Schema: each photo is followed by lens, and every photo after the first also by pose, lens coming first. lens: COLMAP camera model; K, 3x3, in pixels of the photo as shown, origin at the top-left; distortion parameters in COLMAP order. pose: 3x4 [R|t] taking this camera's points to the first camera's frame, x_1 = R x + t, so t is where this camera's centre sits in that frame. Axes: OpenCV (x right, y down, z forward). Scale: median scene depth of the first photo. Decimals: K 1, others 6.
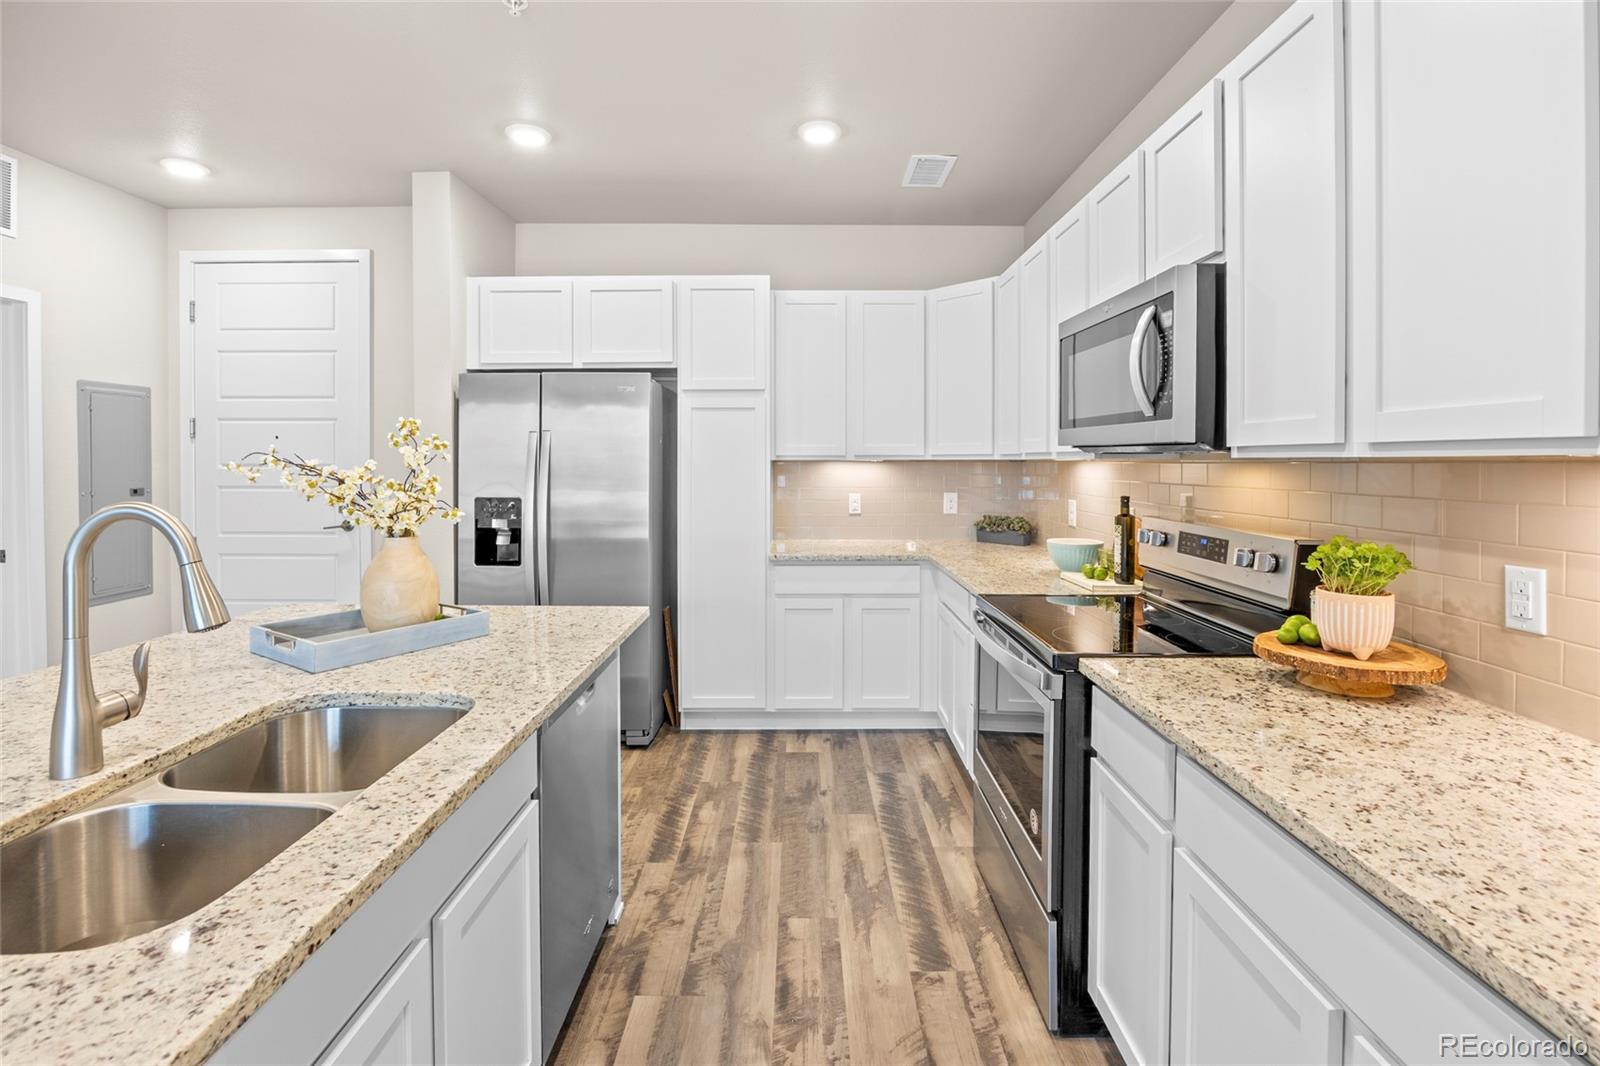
lens RADIAL K [[706.2, 0, 787.2], [0, 706.2, 467.6], [0, 0, 1]] dist [-0.013520, 0.001105]
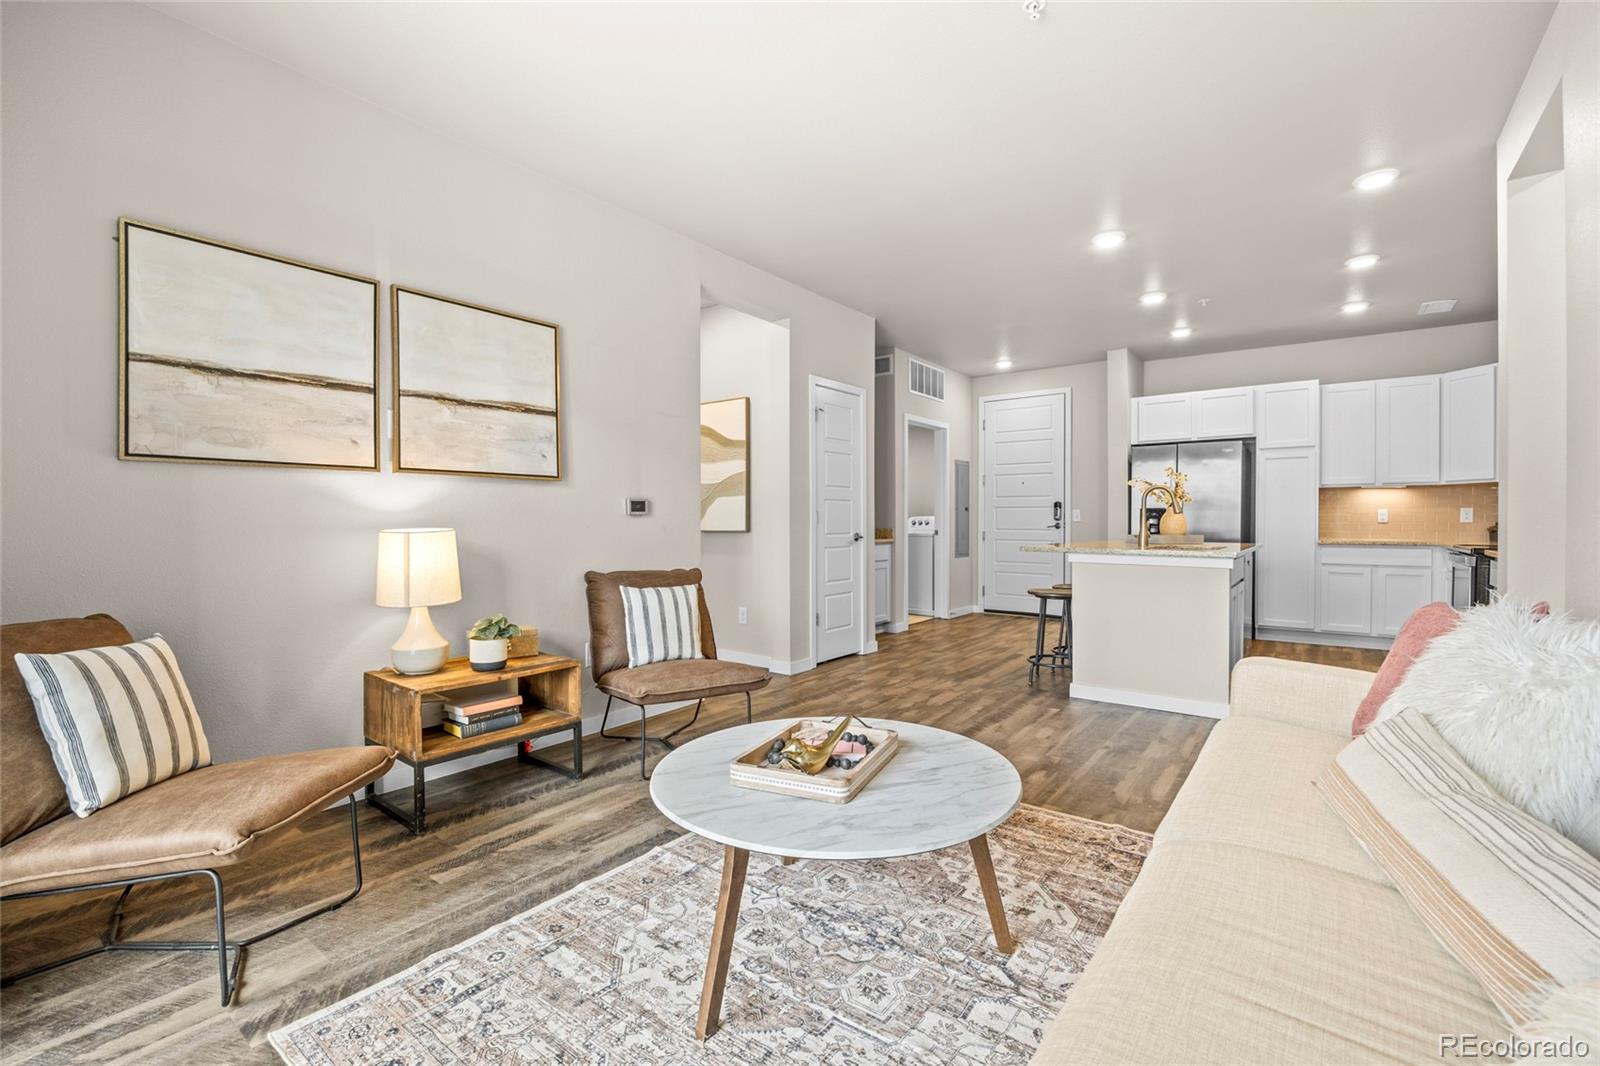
lens RADIAL K [[706.2, 0, 802.6], [0, 706.2, 523.7], [0, 0, 1]] dist [-0.013520, 0.001105]
pose [[0.796783, 0.003872, -0.604253, 0.008693], [-0.006715, 0.999974, -0.002446, 0.100115], [0.604228, 0.006007, 0.796789, -1.202897]]
